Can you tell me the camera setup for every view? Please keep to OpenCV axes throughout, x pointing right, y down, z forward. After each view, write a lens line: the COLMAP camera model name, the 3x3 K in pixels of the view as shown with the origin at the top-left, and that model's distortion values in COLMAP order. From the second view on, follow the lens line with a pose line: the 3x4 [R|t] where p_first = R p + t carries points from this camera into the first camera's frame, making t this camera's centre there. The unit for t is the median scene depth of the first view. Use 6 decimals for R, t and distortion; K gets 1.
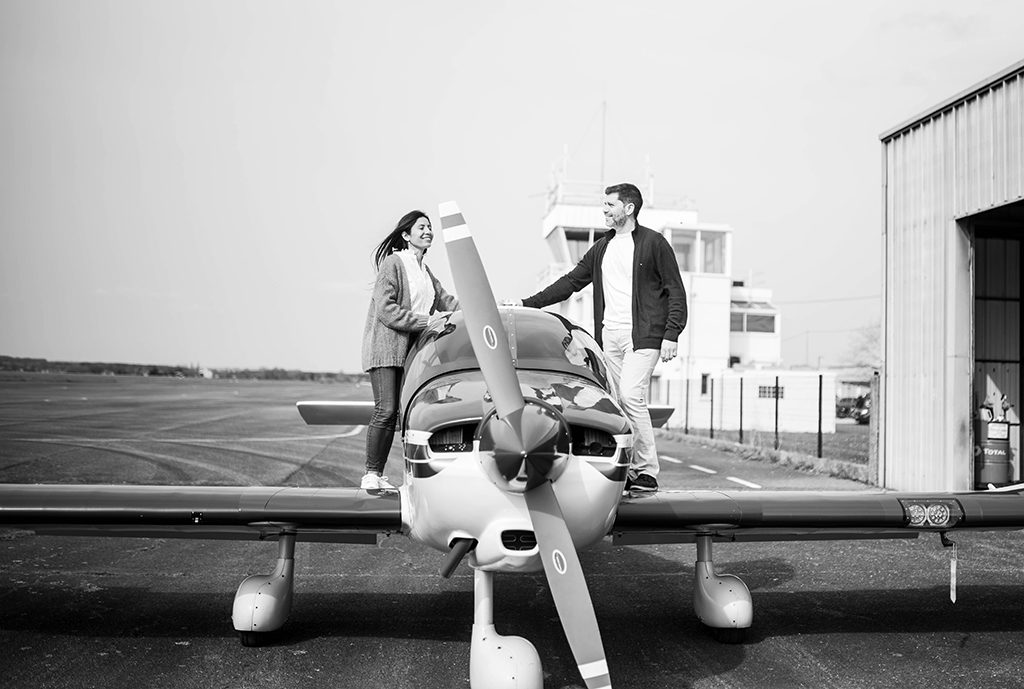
lens RADIAL K [[1095.3, 0, 589.0], [0, 1095.3, 285.1], [0, 0, 1]] dist [-0.004768, -0.019411]
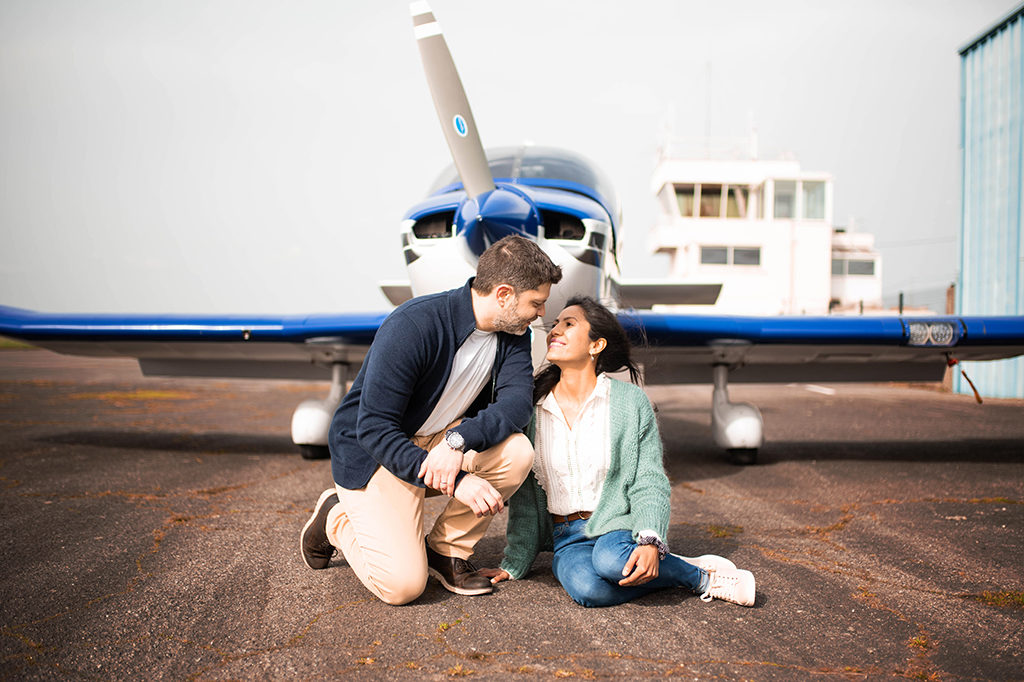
lens RADIAL K [[1006.1, 0, 525.2], [0, 1006.1, 345.0], [0, 0, 1]] dist [-0.051596, 0.037984]
pose [[0.984231, -0.012659, -0.176437, 0.102056], [0.029397, 0.995271, 0.092577, 0.123008], [0.174431, -0.096304, 0.979949, 0.020948]]
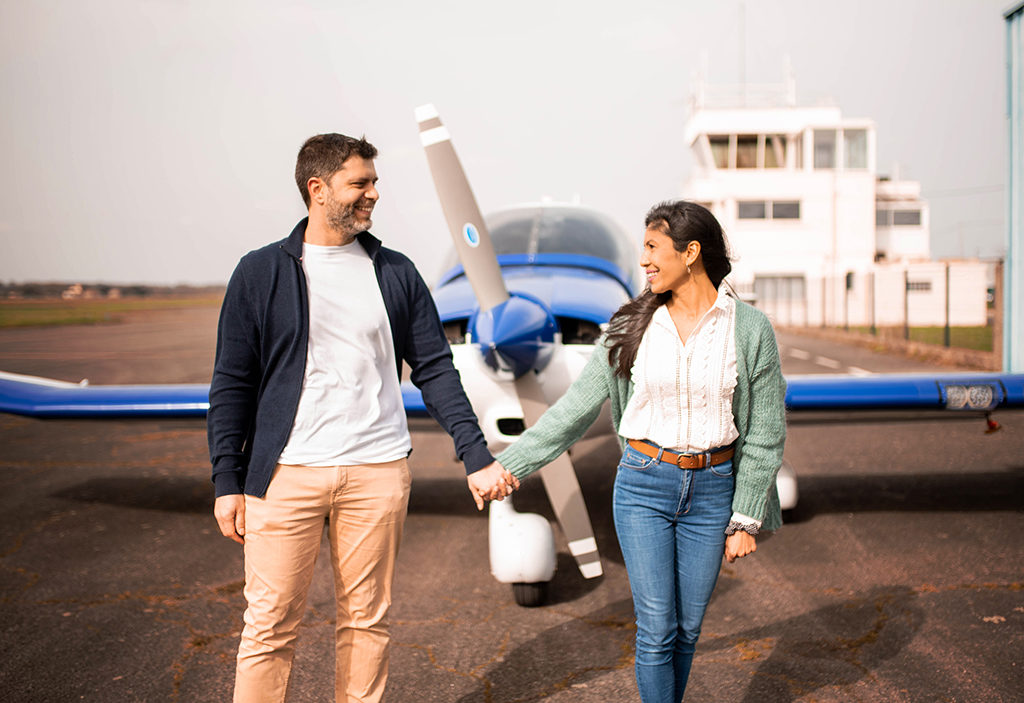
lens RADIAL K [[1044.3, 0, 532.9], [0, 1044.3, 326.7], [0, 0, 1]] dist [-0.043909, 0.024606]
pose [[0.978991, -0.034333, -0.200993, 0.116358], [0.058989, 0.991261, 0.117995, 0.014687], [0.195186, -0.127372, 0.972460, 0.028599]]
